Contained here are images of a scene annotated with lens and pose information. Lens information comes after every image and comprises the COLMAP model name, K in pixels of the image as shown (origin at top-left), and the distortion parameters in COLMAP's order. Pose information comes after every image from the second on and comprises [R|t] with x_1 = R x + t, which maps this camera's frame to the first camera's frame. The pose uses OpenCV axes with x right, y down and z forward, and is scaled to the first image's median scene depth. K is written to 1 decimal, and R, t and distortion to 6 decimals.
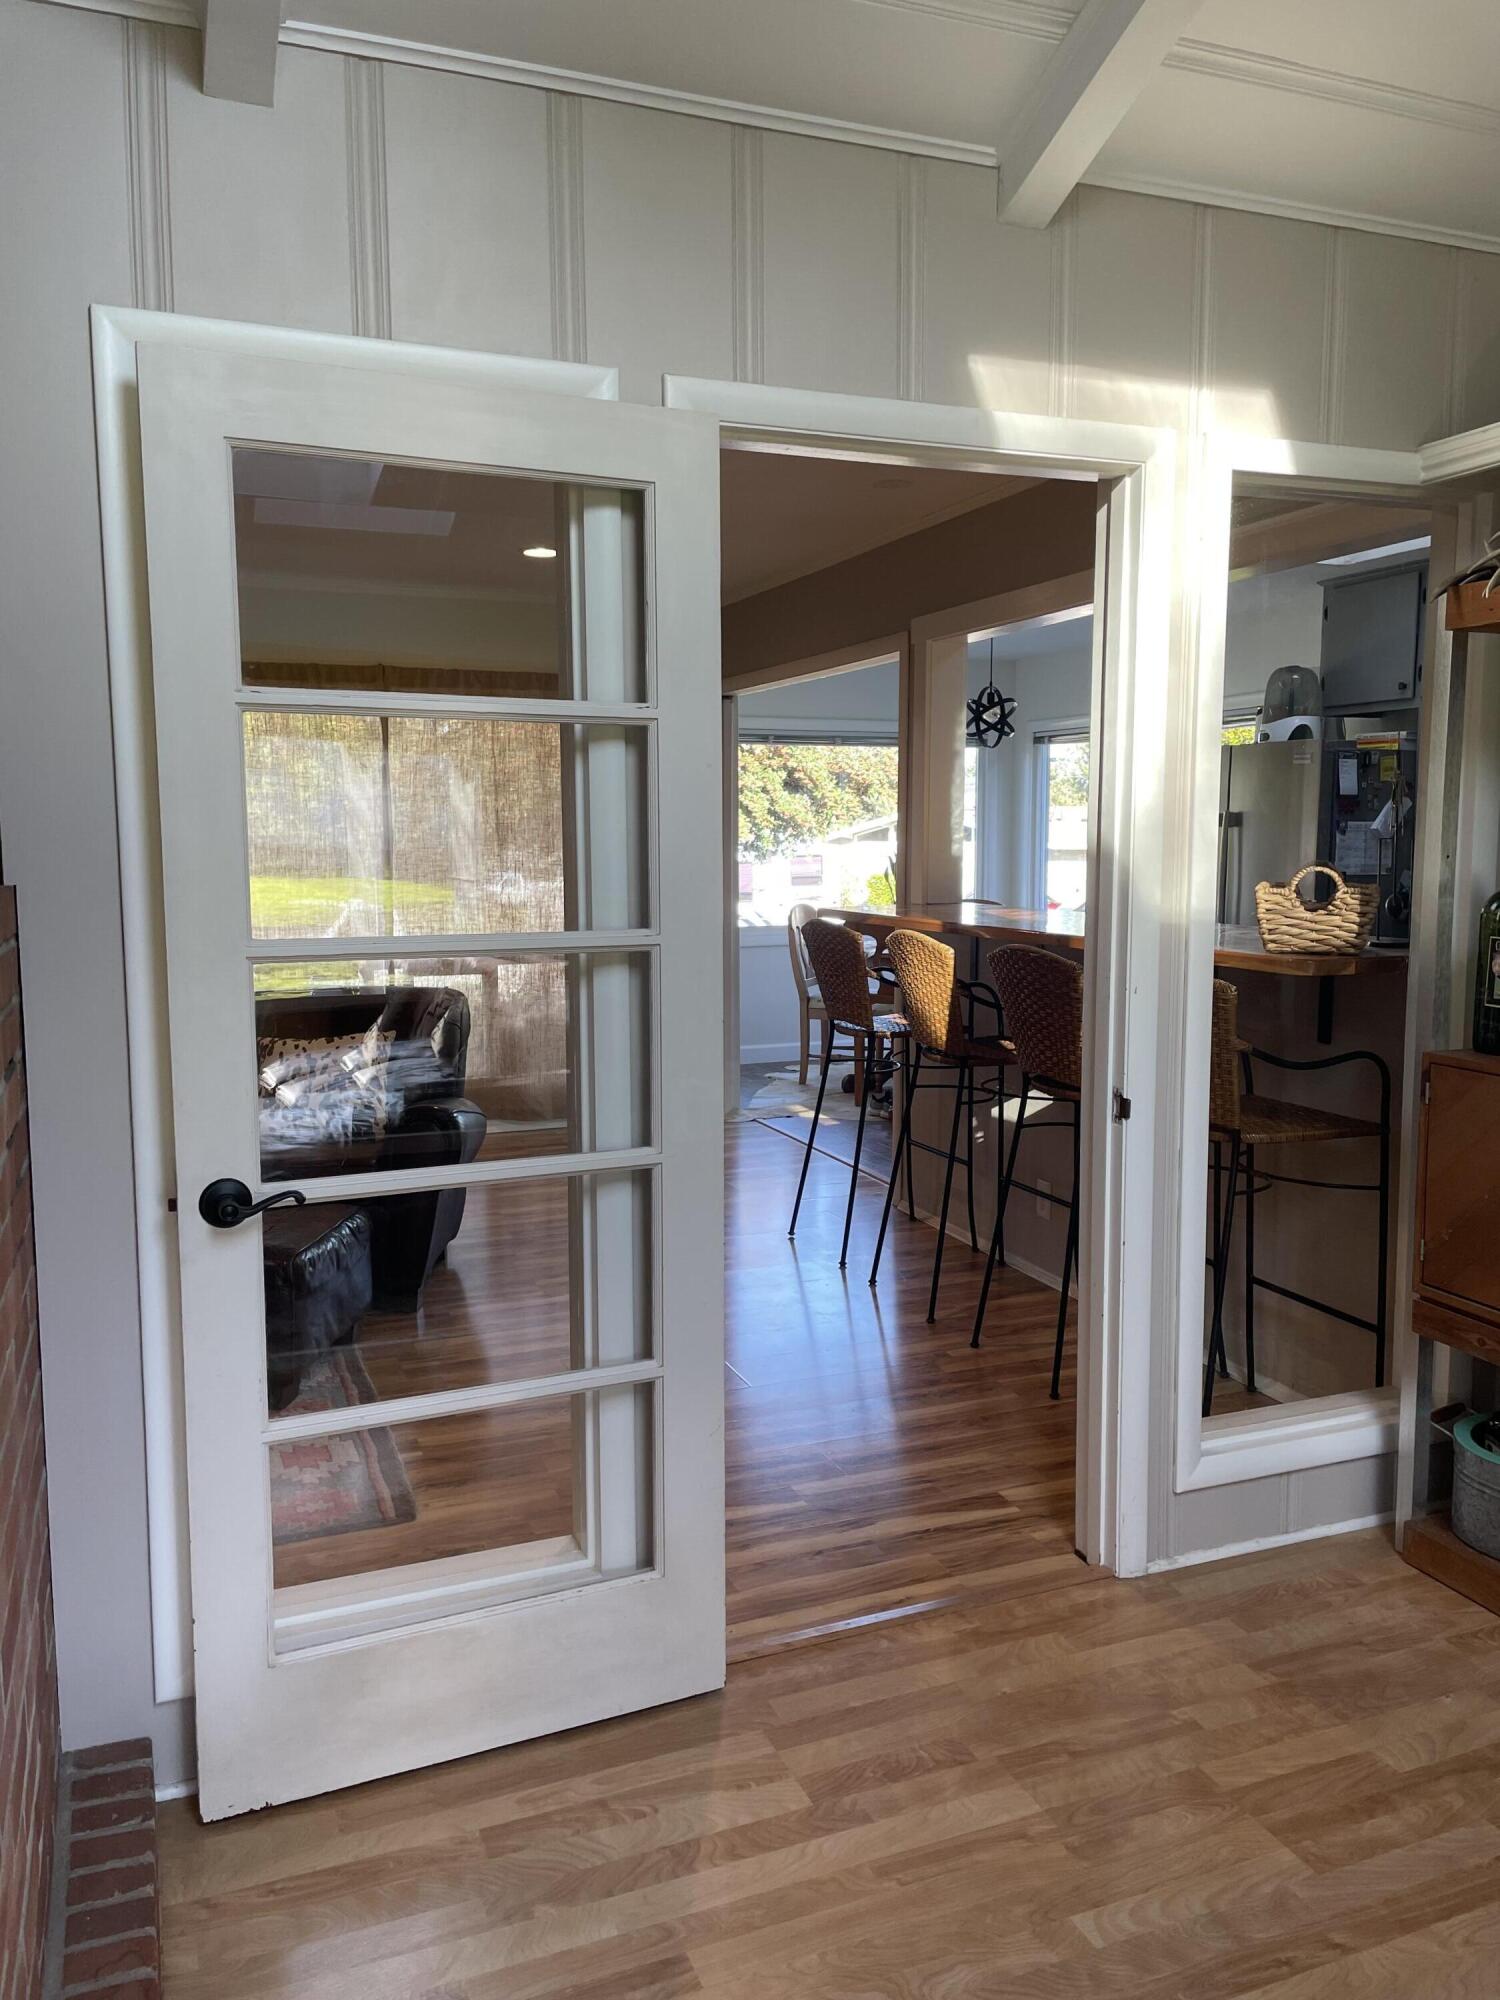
lens RADIAL K [[1513.6, 0, 751.6], [0, 1513.6, 999.6], [0, 0, 1]] dist [0.033117, -0.014201]
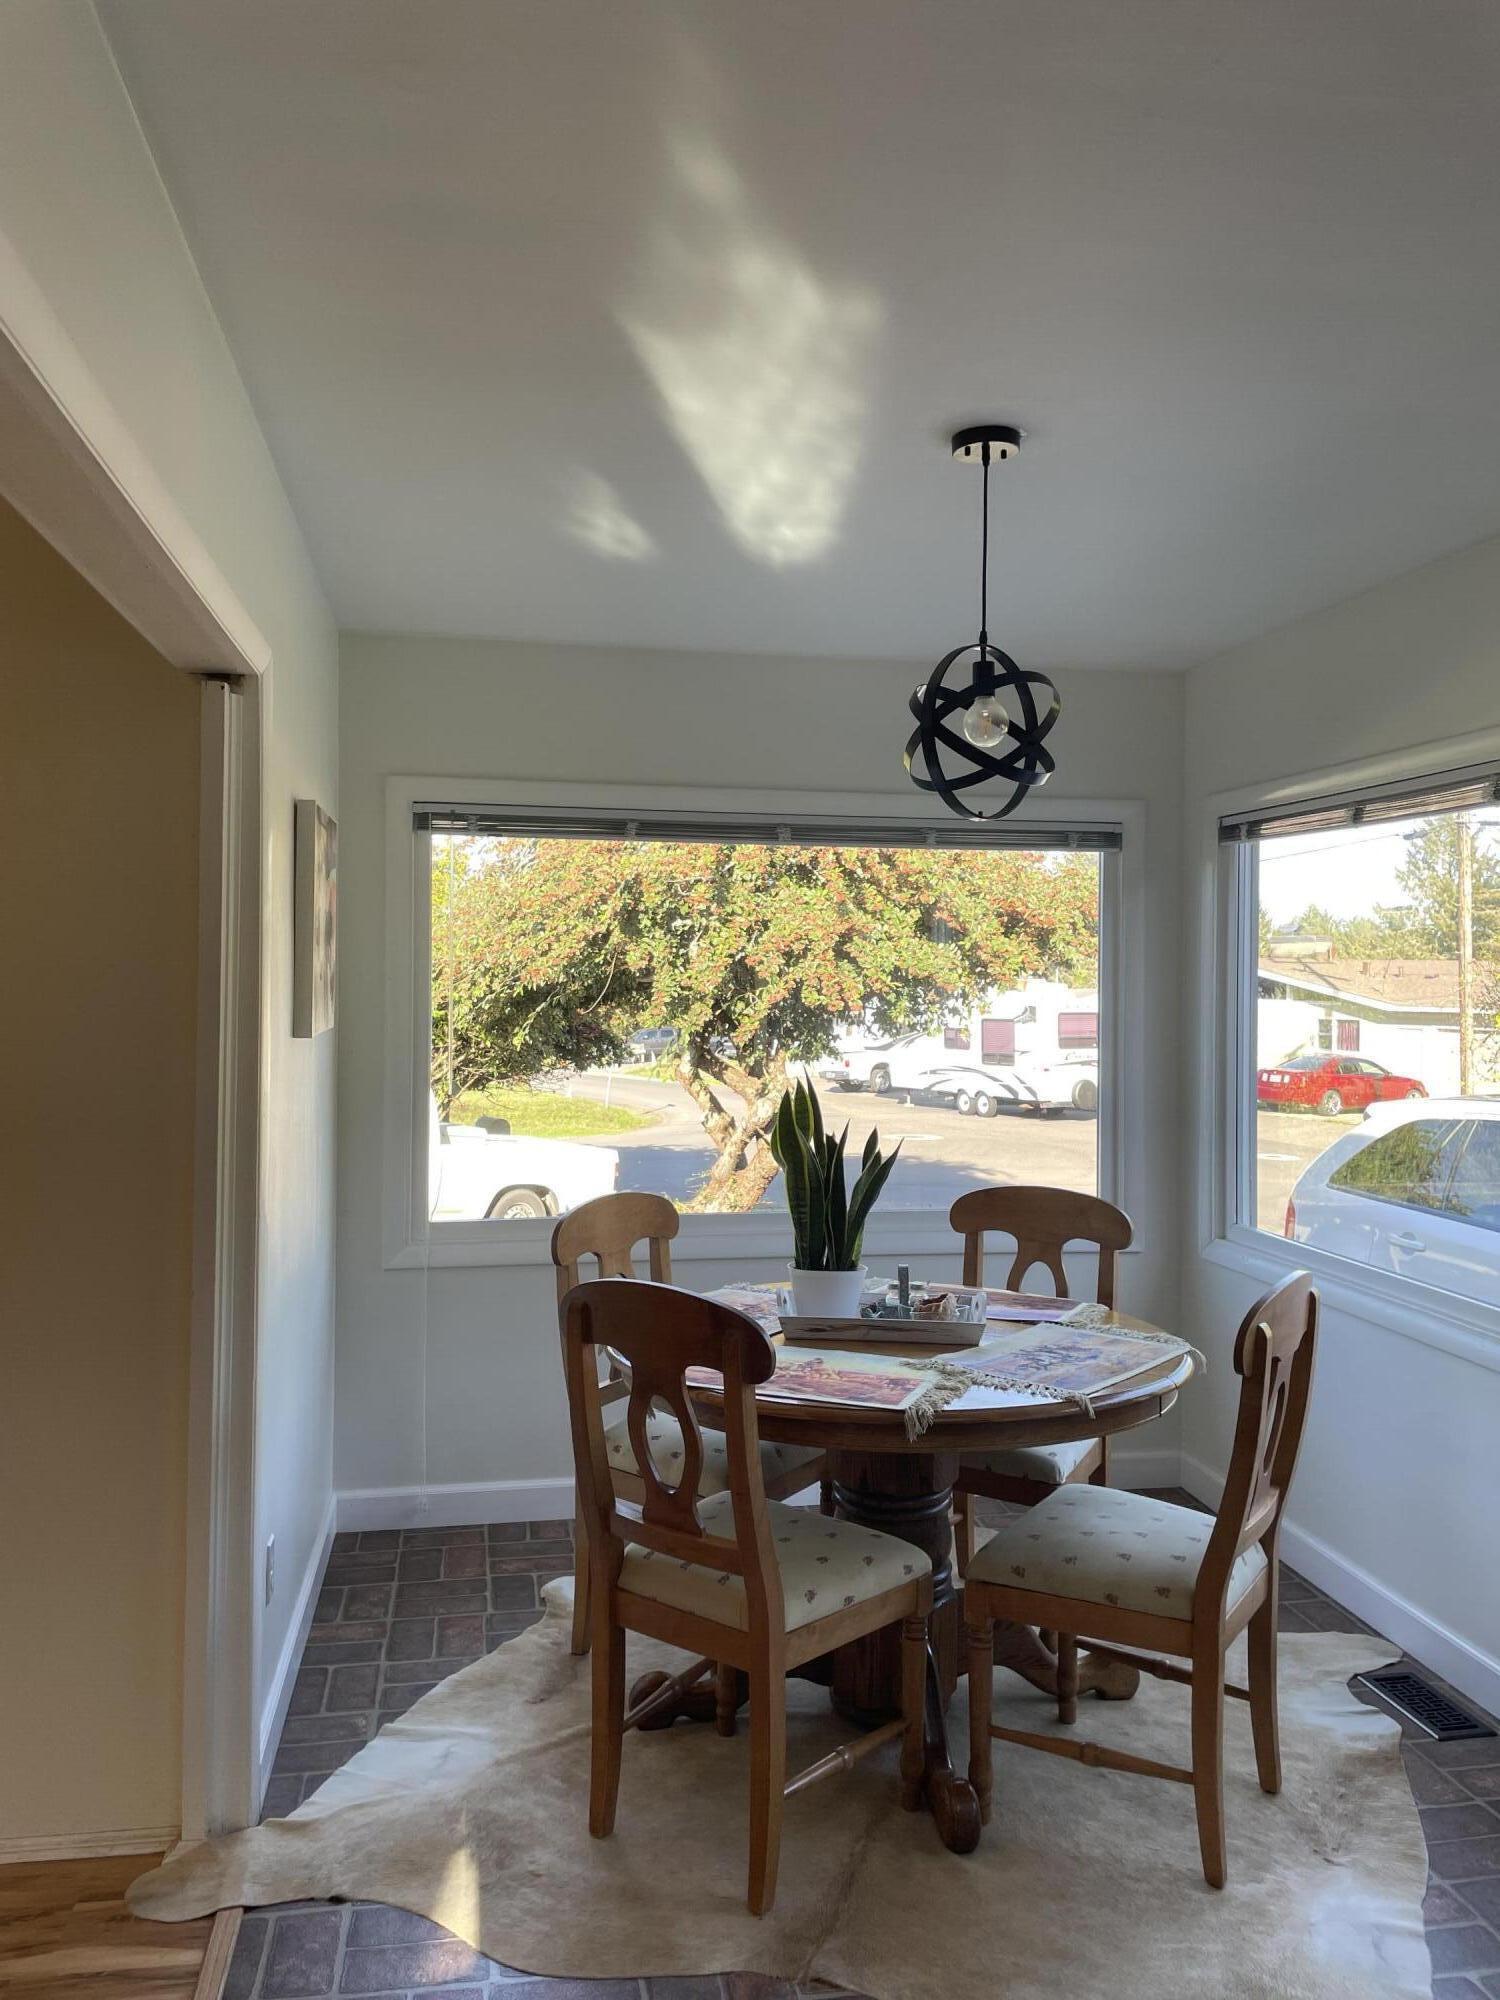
lens RADIAL K [[1513.6, 0, 758.8], [0, 1513.6, 999.0], [0, 0, 1]] dist [0.033117, -0.014201]
pose [[0.978958, 0.024552, -0.202577, 0.089574], [-0.043453, 0.995048, -0.089390, -0.048827], [0.199380, 0.096312, 0.975178, 0.340363]]
